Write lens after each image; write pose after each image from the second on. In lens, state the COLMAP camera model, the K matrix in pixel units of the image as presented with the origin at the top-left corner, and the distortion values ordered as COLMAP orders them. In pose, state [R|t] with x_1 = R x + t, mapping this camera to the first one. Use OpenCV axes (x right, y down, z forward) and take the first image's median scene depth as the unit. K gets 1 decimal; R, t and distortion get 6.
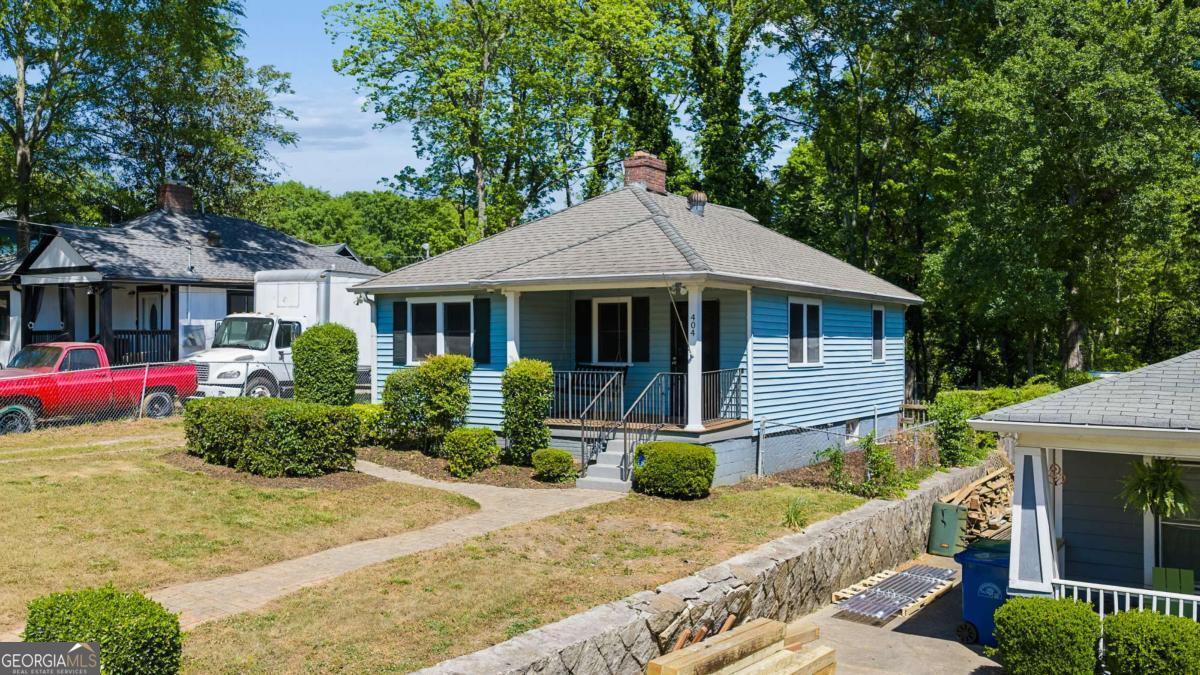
lens RADIAL K [[996.0, 0, 605.6], [0, 996.0, 337.8], [0, 0, 1]] dist [0.034228, -0.068549]
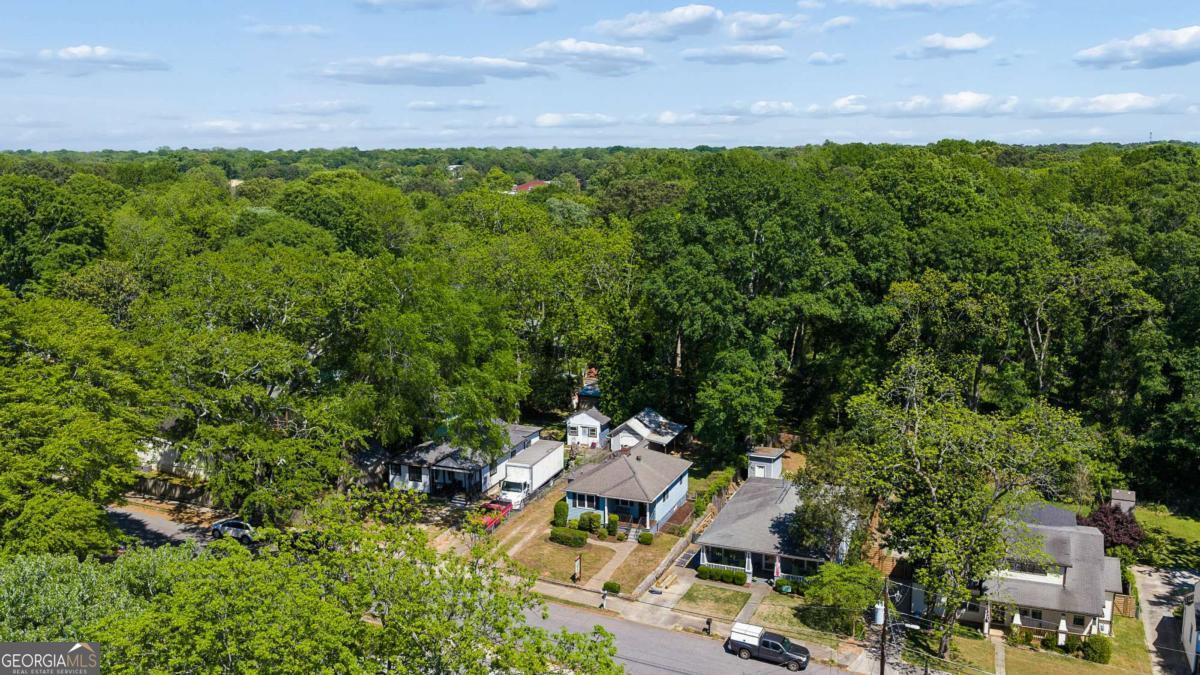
lens RADIAL K [[996.0, 0, 596.7], [0, 996.0, 345.7], [0, 0, 1]] dist [0.034228, -0.068549]
pose [[0.980648, -0.047096, 0.190031, -0.912708], [0.009479, 0.980918, 0.194189, -1.517630], [-0.195551, -0.188629, 0.962382, -3.083717]]
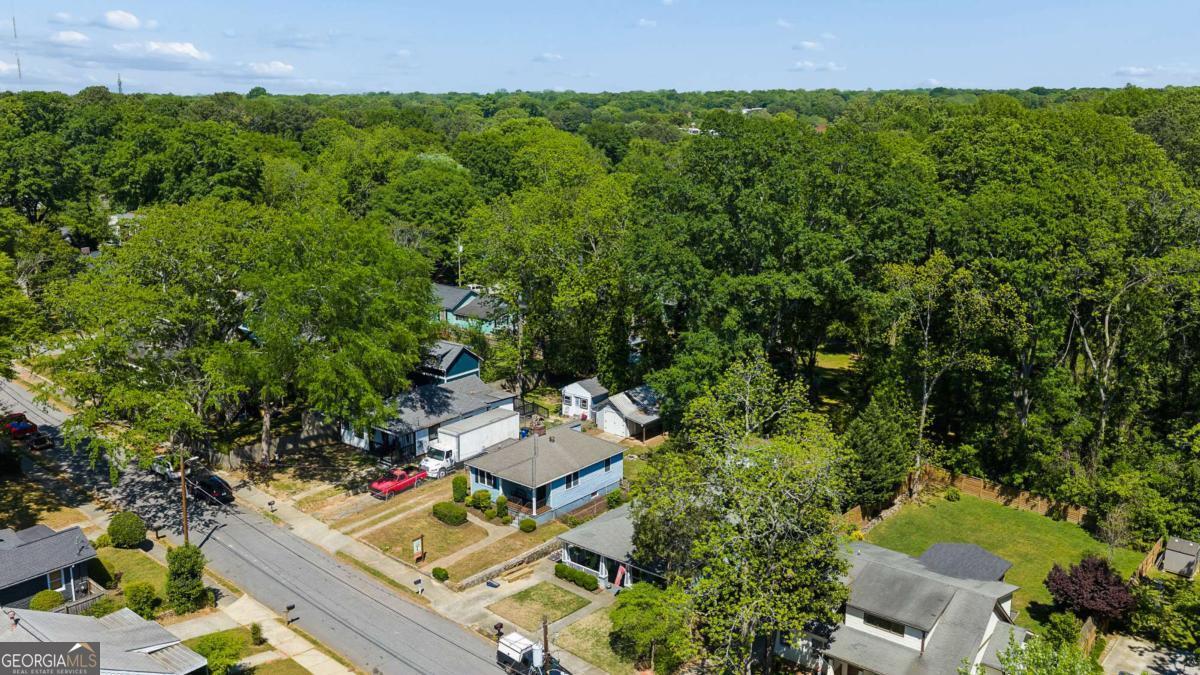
lens RADIAL K [[996.0, 0, 608.9], [0, 996.0, 327.7], [0, 0, 1]] dist [0.034228, -0.068549]
pose [[0.992842, 0.018156, -0.118048, 0.831783], [0.009479, 0.973281, 0.229420, -1.575827], [0.119060, -0.228897, 0.966142, -2.847227]]
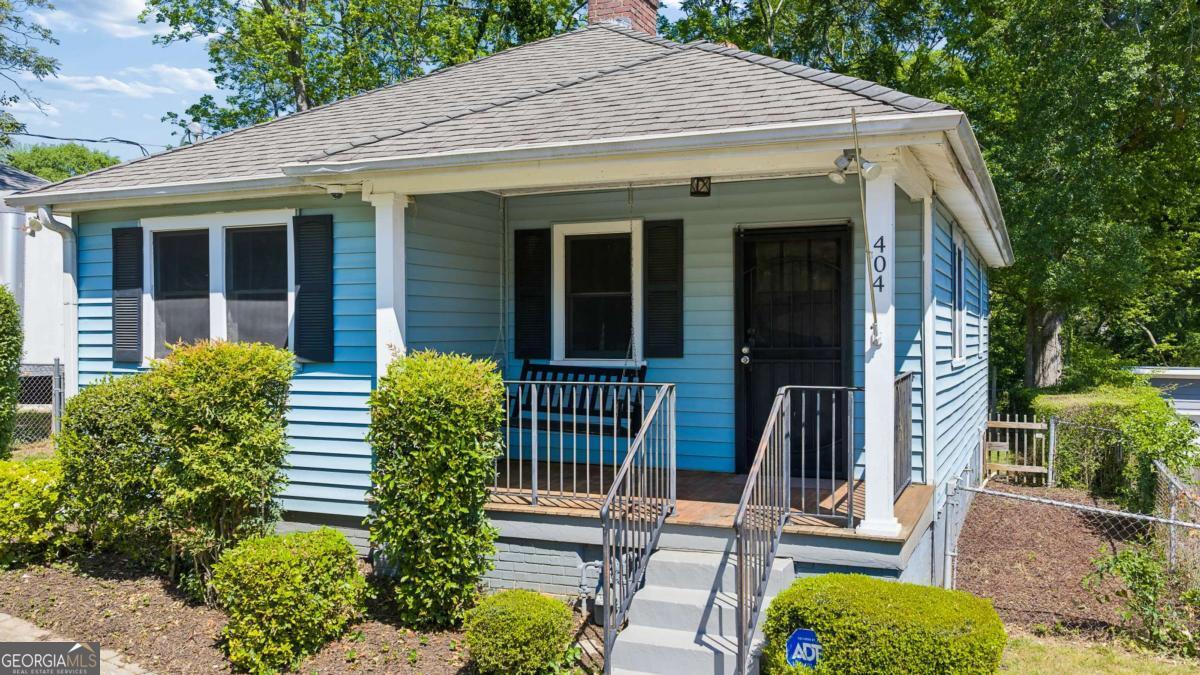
lens RADIAL K [[996.0, 0, 604.7], [0, 996.0, 341.5], [0, 0, 1]] dist [0.034228, -0.068549]
pose [[0.985757, -0.000997, 0.168175, -0.068750], [-0.000824, 0.999942, 0.010756, 0.010872], [-0.168176, -0.010741, 0.985698, 0.519576]]
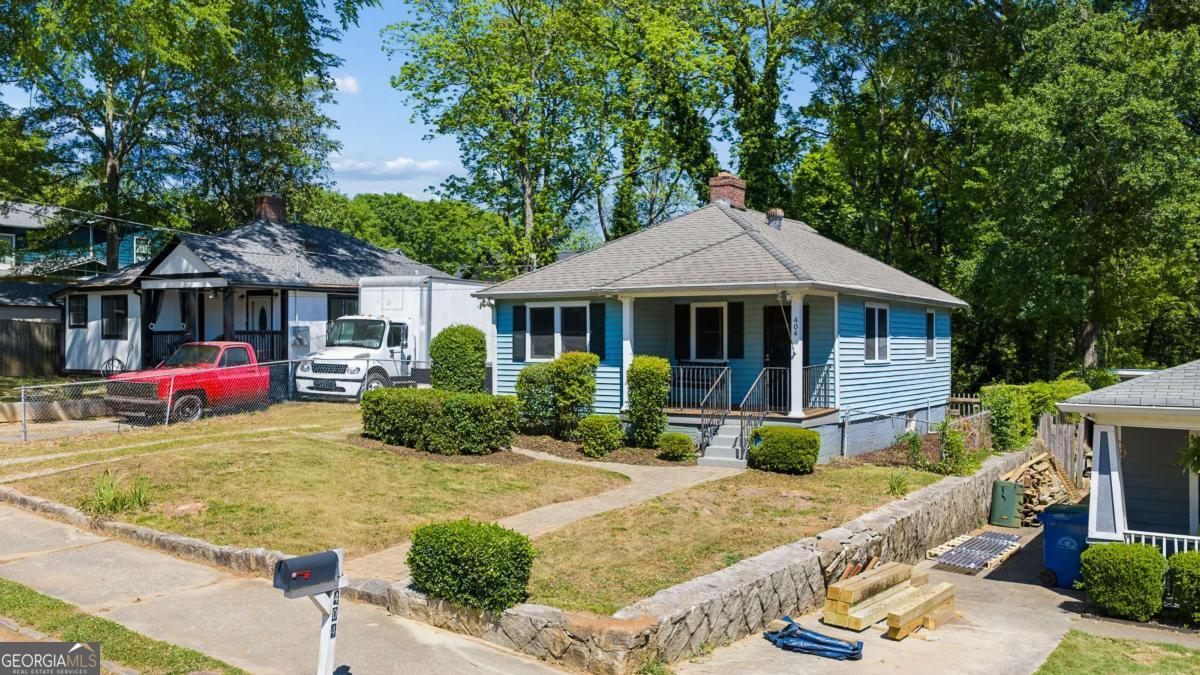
lens RADIAL K [[996.0, 0, 604.7], [0, 996.0, 337.4], [0, 0, 1]] dist [0.034228, -0.068549]
pose [[0.999980, 0.000198, 0.006263, -0.117812], [-0.000195, 1.000000, -0.000487, 0.000193], [-0.006263, 0.000486, 0.999980, -0.138850]]
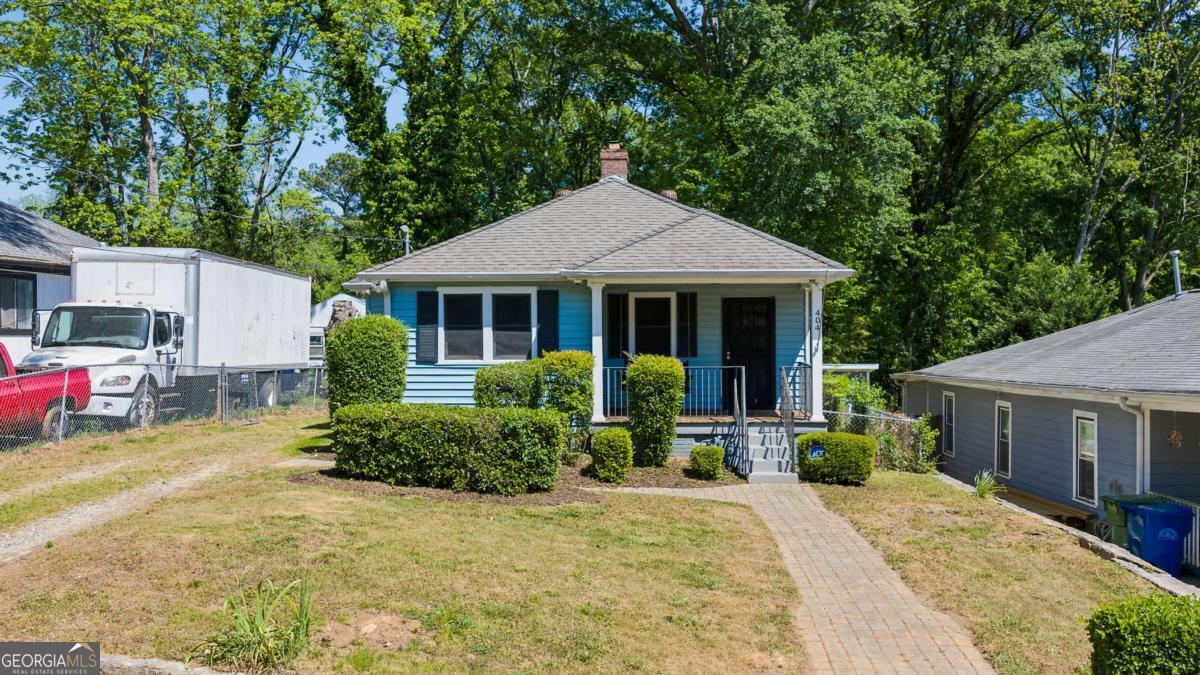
lens RADIAL K [[996.0, 0, 602.7], [0, 996.0, 341.7], [0, 0, 1]] dist [0.034228, -0.068549]
pose [[0.862595, -0.002505, 0.505889, -0.524213], [0.000052, 0.999988, 0.004862, 0.003535], [-0.505895, -0.004167, 0.862585, 0.171899]]
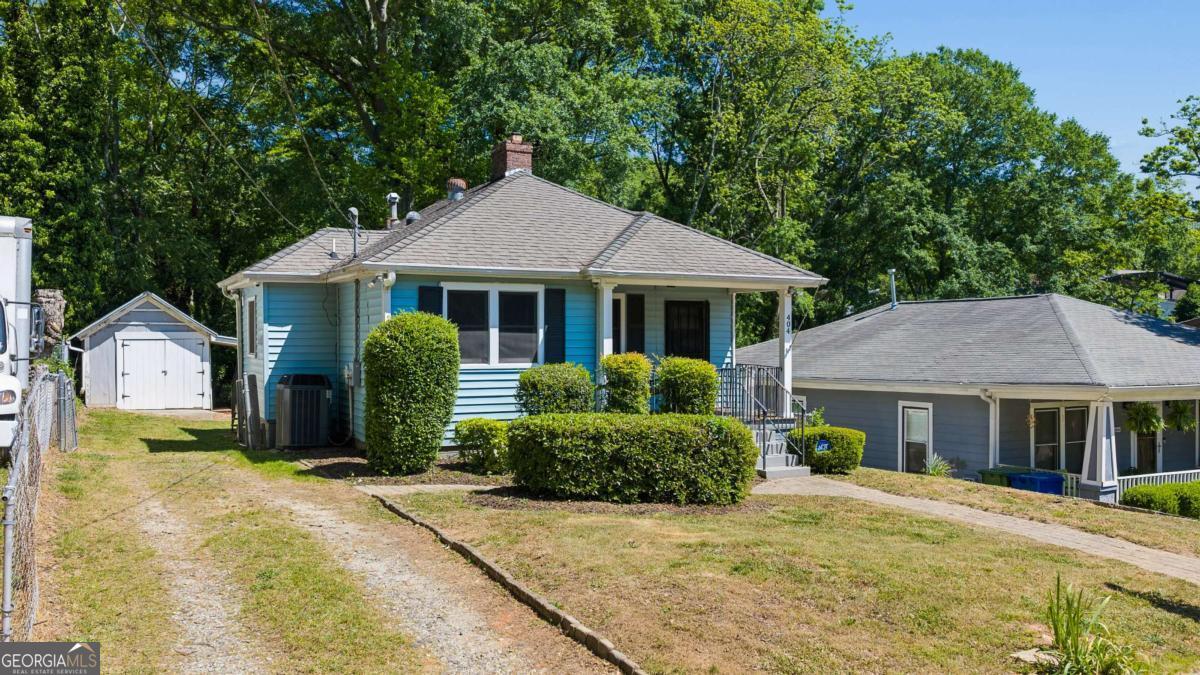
lens RADIAL K [[996.0, 0, 602.2], [0, 996.0, 344.0], [0, 0, 1]] dist [0.034228, -0.068549]
pose [[0.488400, -0.003643, 0.872612, -0.824096], [-0.004423, 0.999968, 0.006650, 0.002371], [-0.872609, -0.007108, 0.488368, 0.518651]]
